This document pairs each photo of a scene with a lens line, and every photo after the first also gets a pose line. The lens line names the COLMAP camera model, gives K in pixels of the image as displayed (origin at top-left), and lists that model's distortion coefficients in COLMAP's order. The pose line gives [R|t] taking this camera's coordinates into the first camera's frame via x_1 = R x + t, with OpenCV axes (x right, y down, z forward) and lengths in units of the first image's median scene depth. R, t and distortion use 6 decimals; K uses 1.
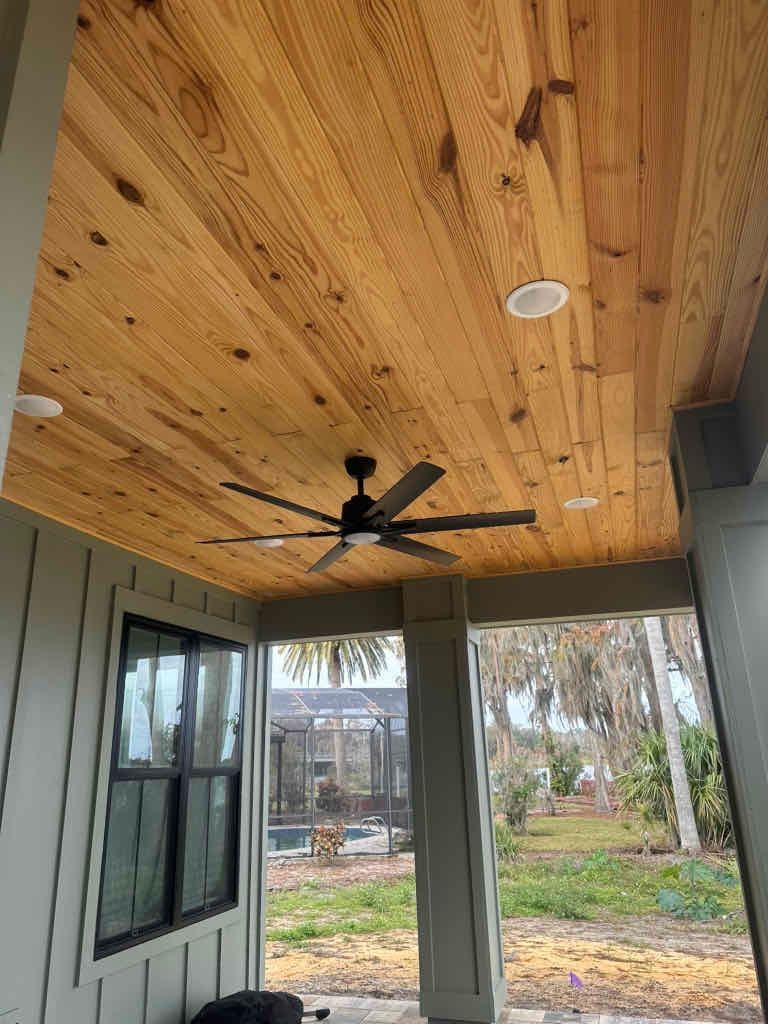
lens RADIAL K [[707.4, 0, 384.0], [0, 707.4, 512.0], [0, 0, 1]] dist [-0.005698, -0.002696]
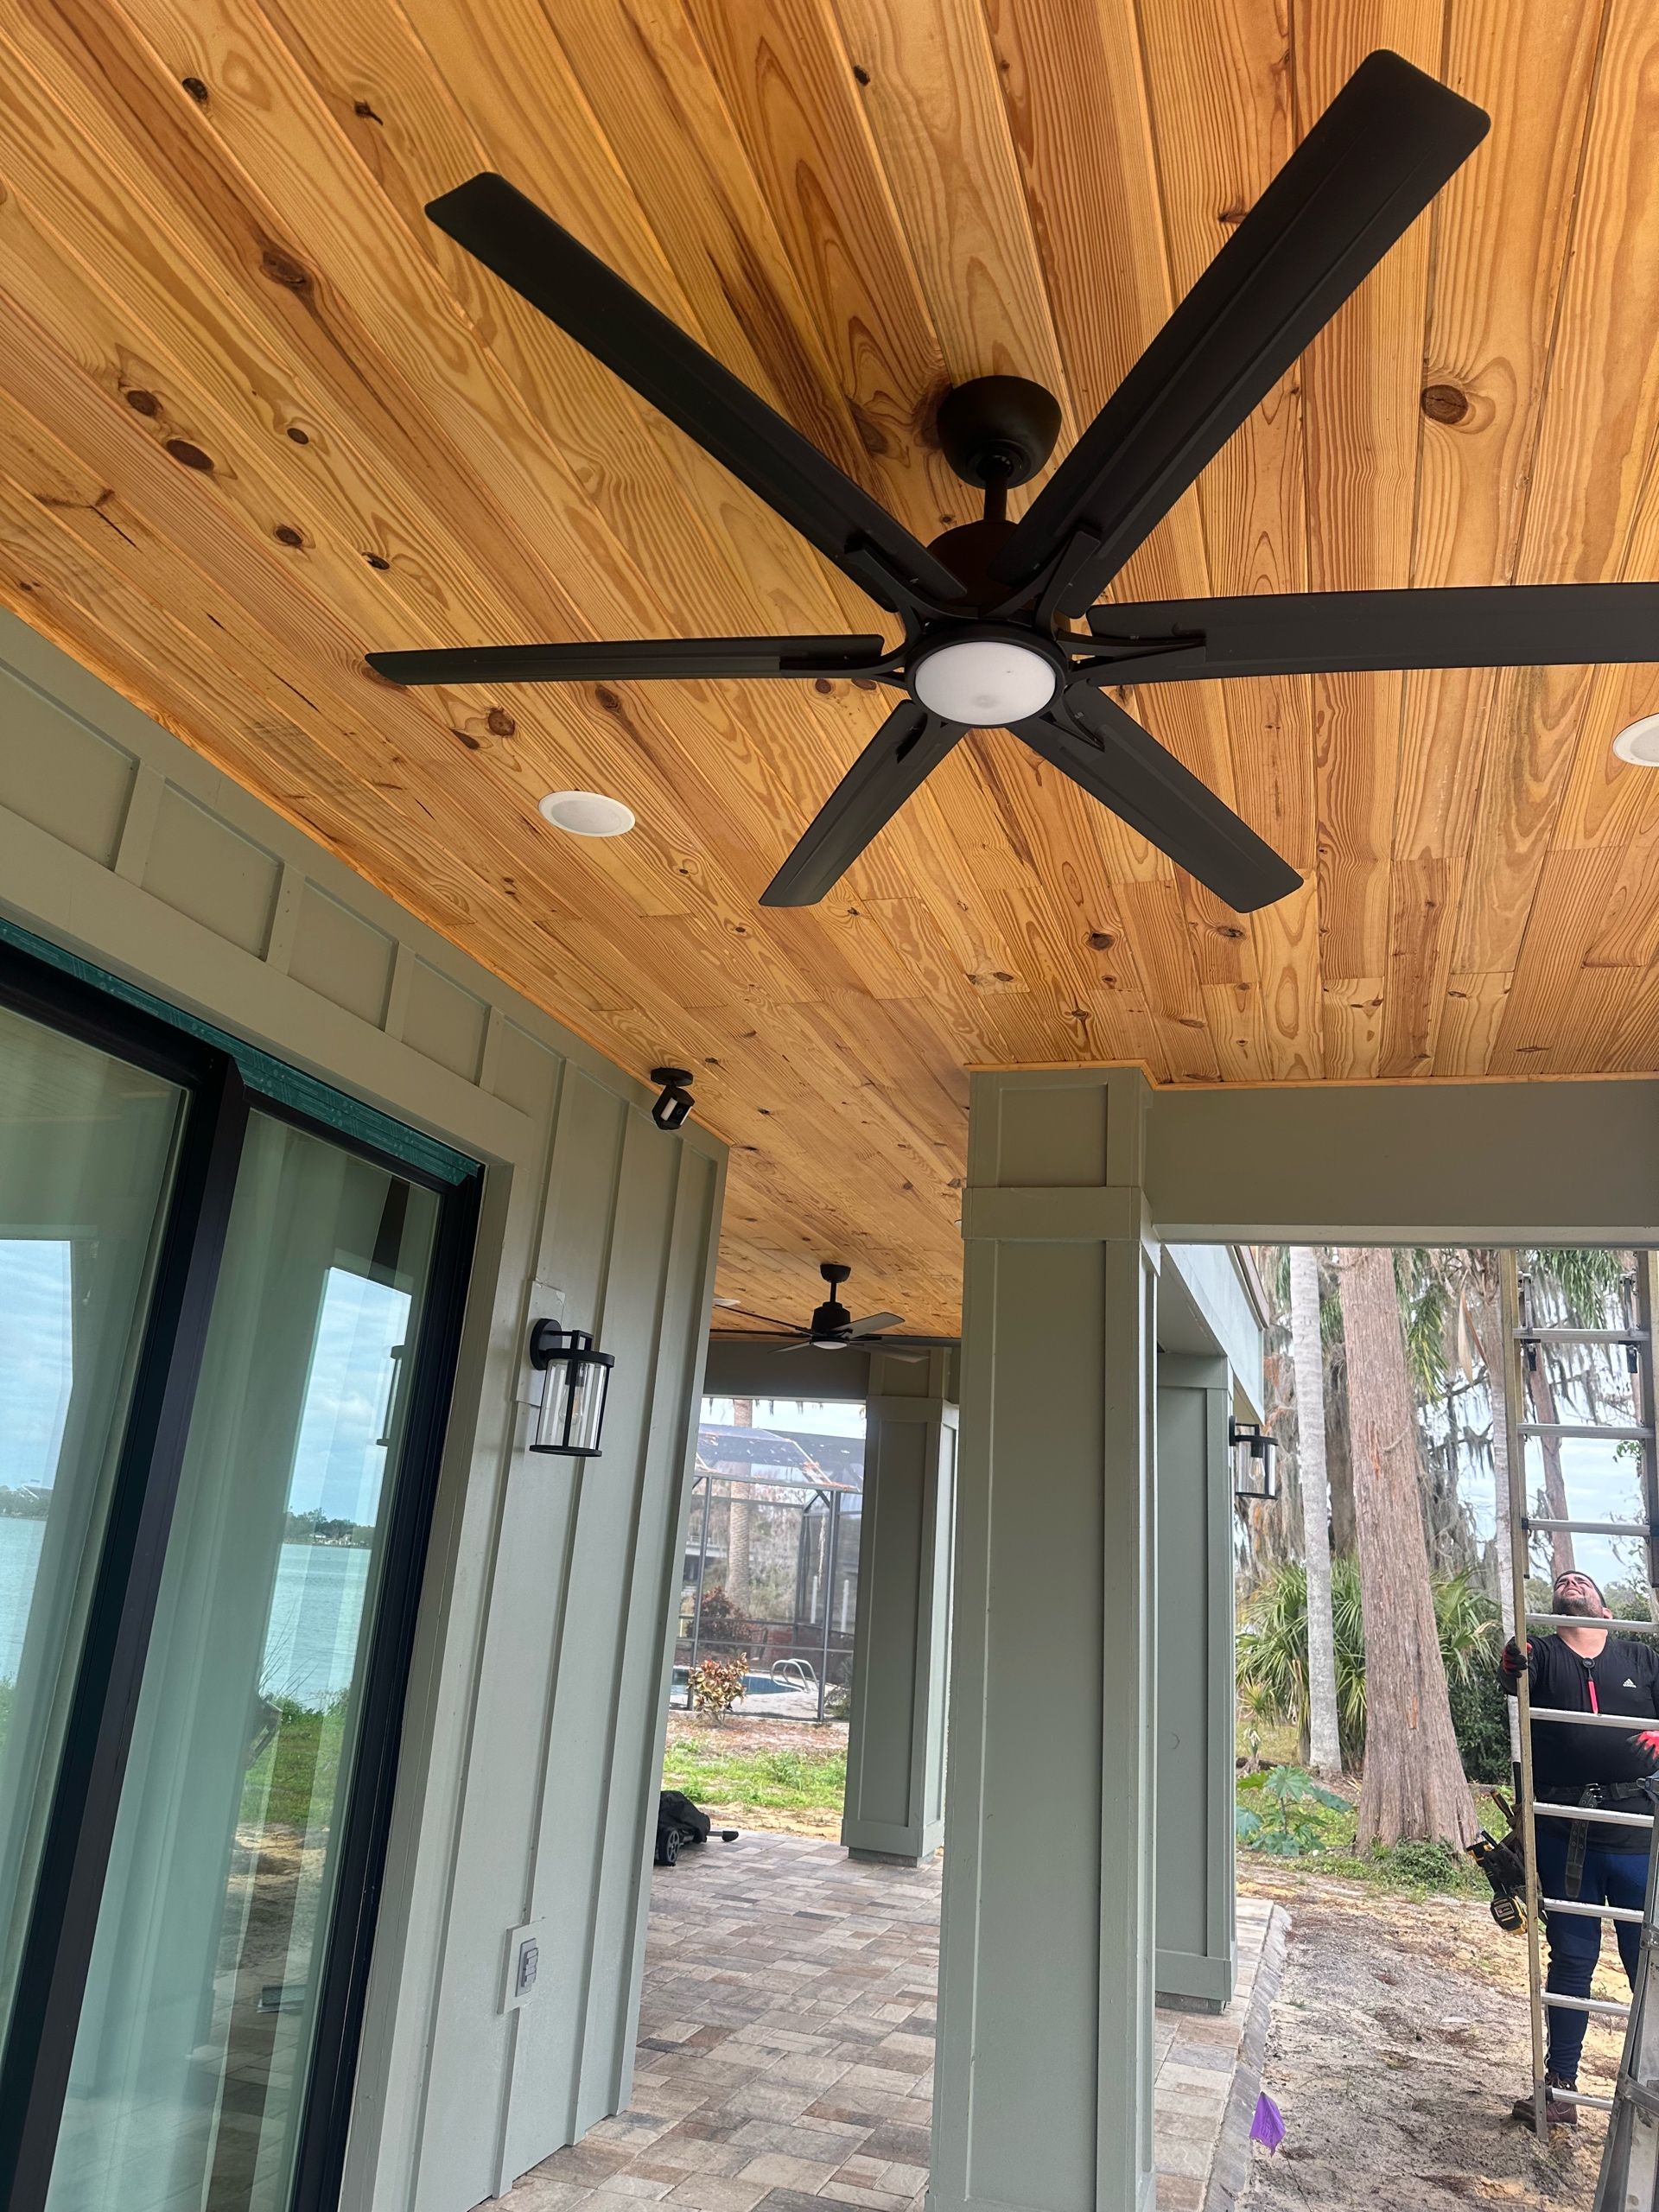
lens RADIAL K [[1494.3, 0, 829.5], [0, 1494.3, 1106.0], [0, 0, 1]] dist [0.006874, 0.001665]
pose [[0.994703, 0.099795, -0.024648, -0.002393], [-0.098783, 0.994331, 0.039338, -0.073532], [0.028434, -0.036694, 0.998922, -0.219060]]
